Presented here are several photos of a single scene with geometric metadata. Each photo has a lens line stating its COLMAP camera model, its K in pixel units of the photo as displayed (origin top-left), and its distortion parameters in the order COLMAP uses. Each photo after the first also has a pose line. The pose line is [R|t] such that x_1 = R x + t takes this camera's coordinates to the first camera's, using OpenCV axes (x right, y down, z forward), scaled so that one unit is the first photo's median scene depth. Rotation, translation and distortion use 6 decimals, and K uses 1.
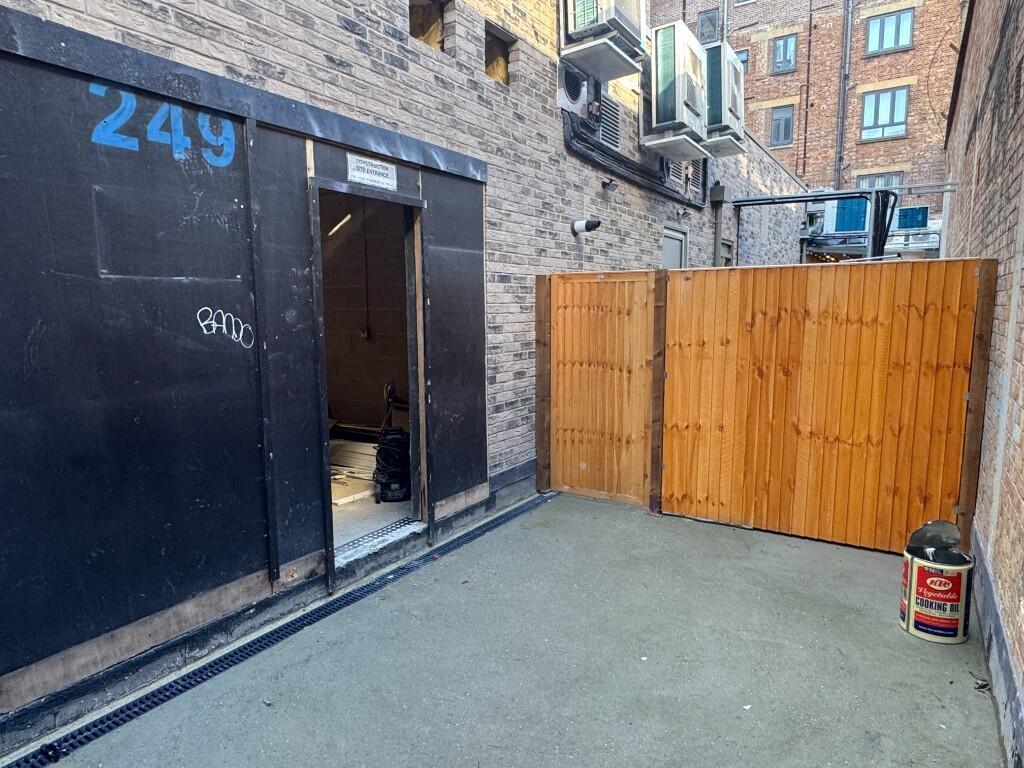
lens RADIAL K [[628.2, 0, 512.8], [0, 628.2, 385.8], [0, 0, 1]] dist [-0.001384, 0.000213]
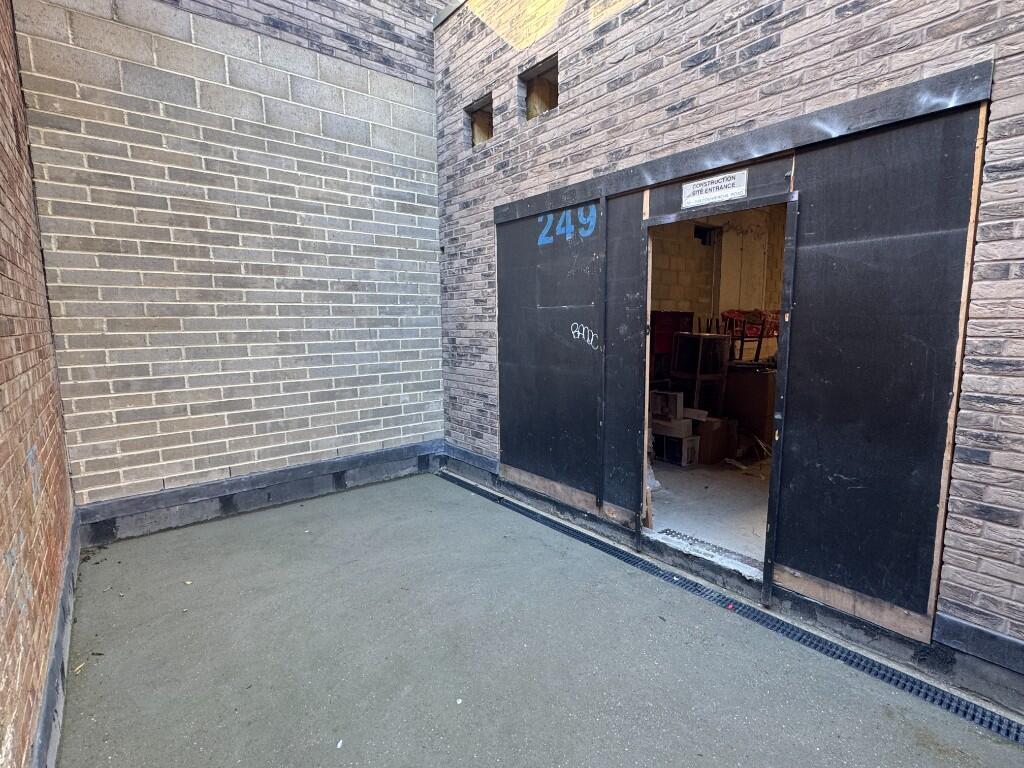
lens RADIAL K [[486.8, 0, 512.2], [0, 486.8, 383.7], [0, 0, 1]] dist [-0.000052, -0.000556]
pose [[-0.299286, 0.130561, -0.945189, 0.677003], [-0.113498, 0.978690, 0.171127, -0.138018], [0.947389, 0.158493, -0.278090, 1.001049]]
